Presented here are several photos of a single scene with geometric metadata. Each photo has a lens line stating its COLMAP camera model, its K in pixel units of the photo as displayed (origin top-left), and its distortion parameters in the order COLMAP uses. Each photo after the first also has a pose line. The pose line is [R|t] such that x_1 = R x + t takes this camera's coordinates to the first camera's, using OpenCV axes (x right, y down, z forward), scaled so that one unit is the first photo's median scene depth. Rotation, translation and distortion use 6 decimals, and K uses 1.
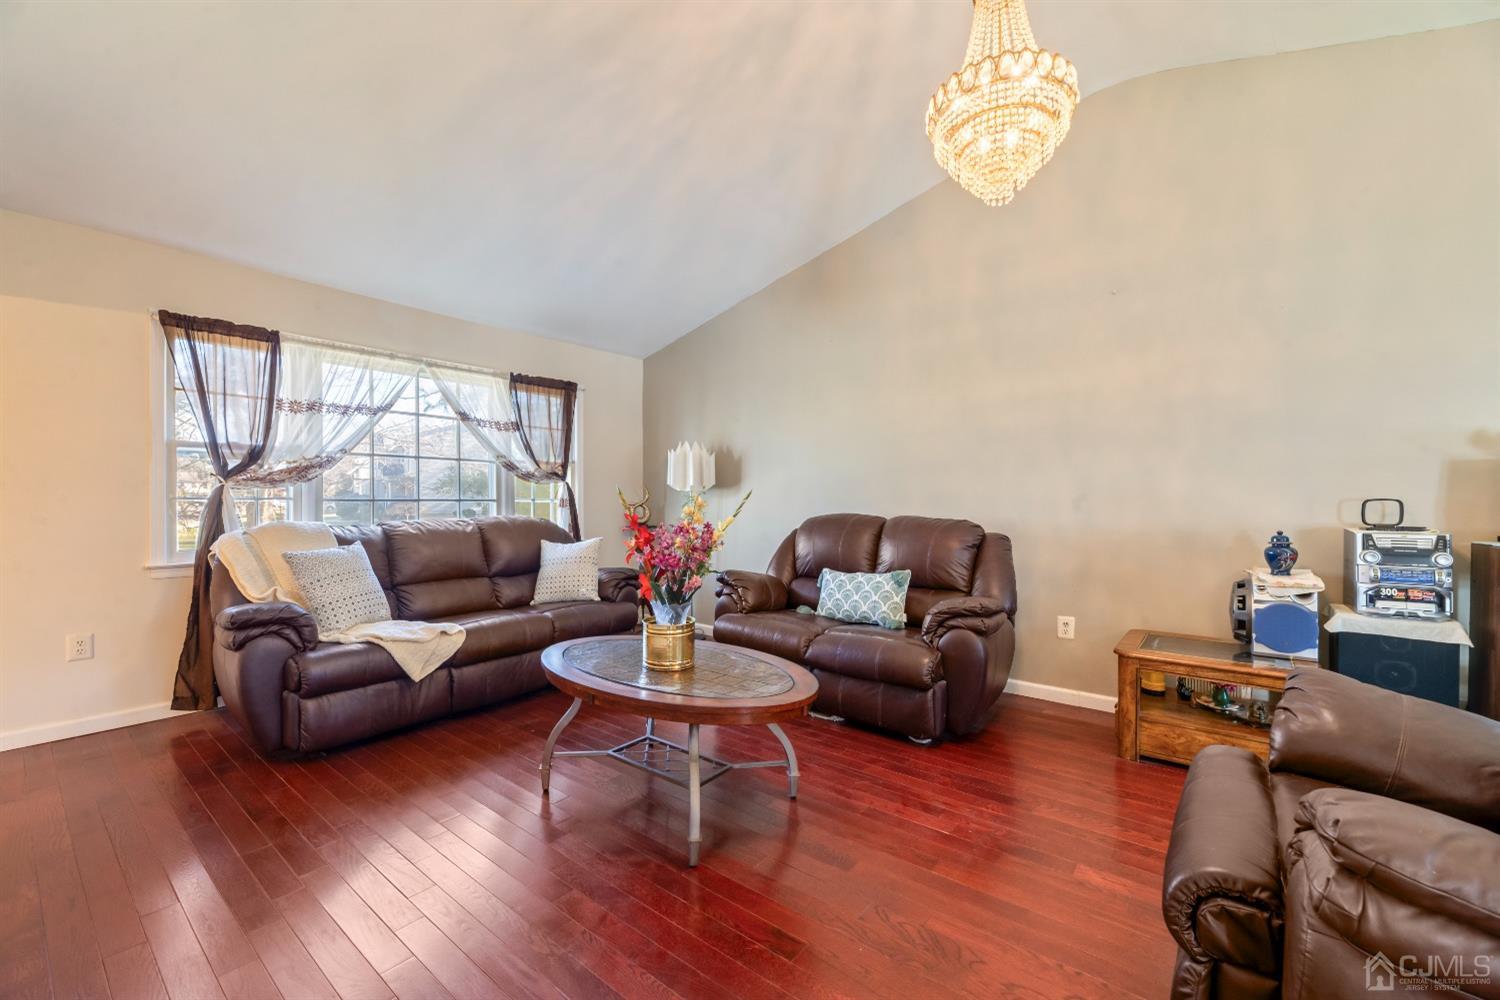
lens RADIAL K [[608.2, 0, 740.3], [0, 608.2, 495.4], [0, 0, 1]] dist [0.000733, -0.000031]
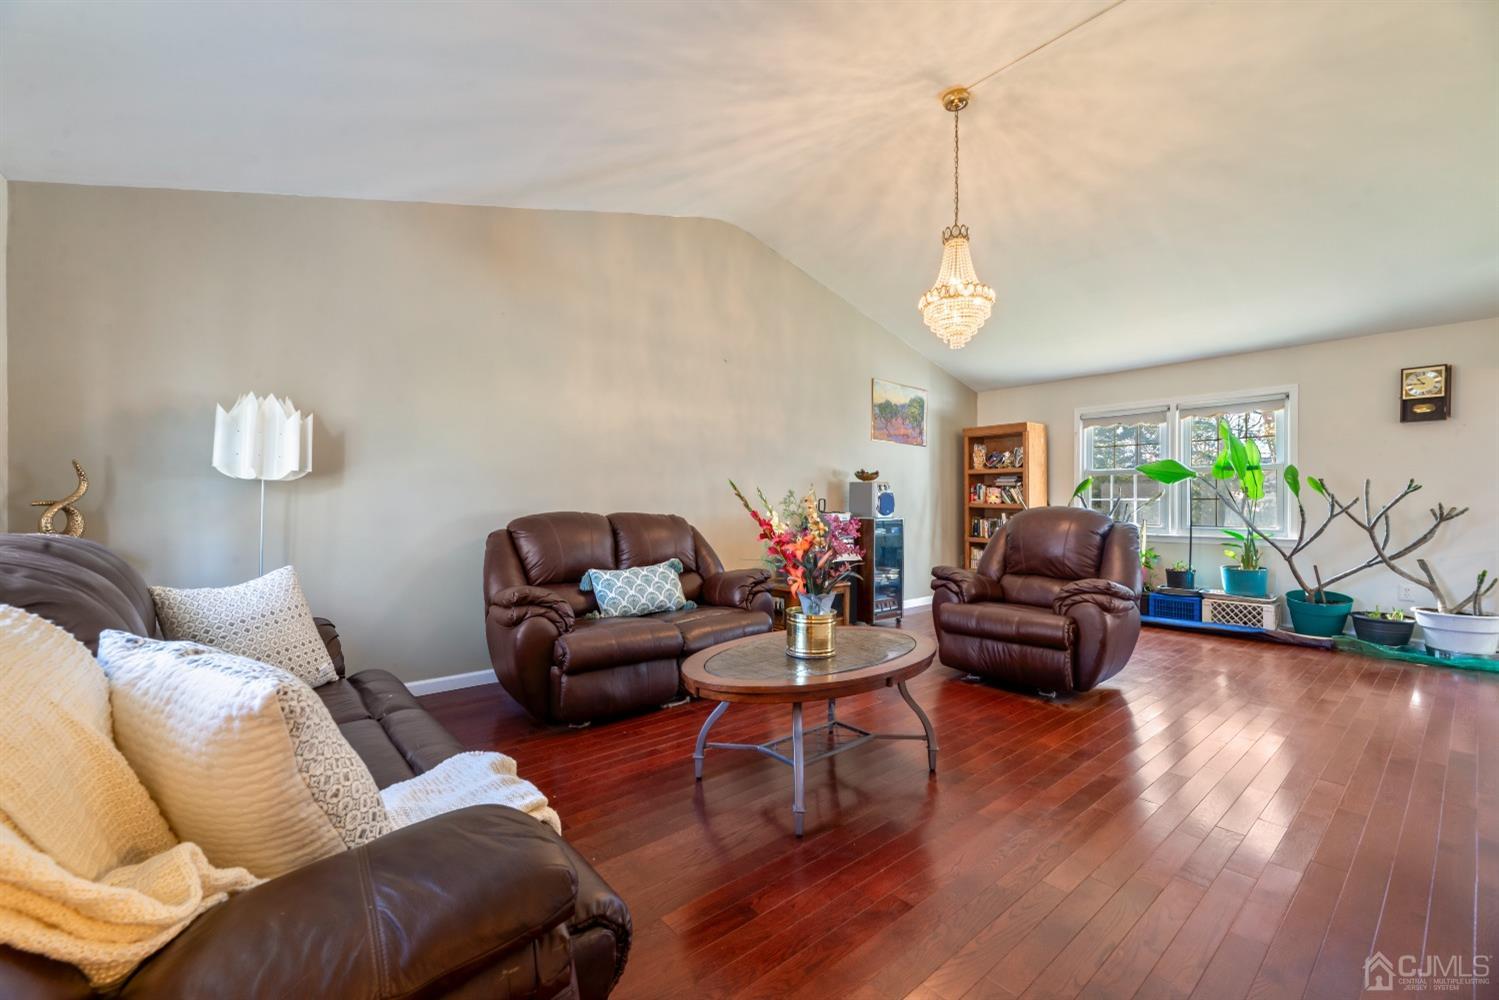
lens RADIAL K [[607.8, 0, 739.9], [0, 607.8, 495.4], [0, 0, 1]] dist [0.000733, -0.000031]
pose [[0.200810, 0.017890, 0.979467, -0.821758], [-0.000225, 0.999834, -0.018216, 0.024374], [-0.979630, 0.003437, 0.200781, 0.648030]]
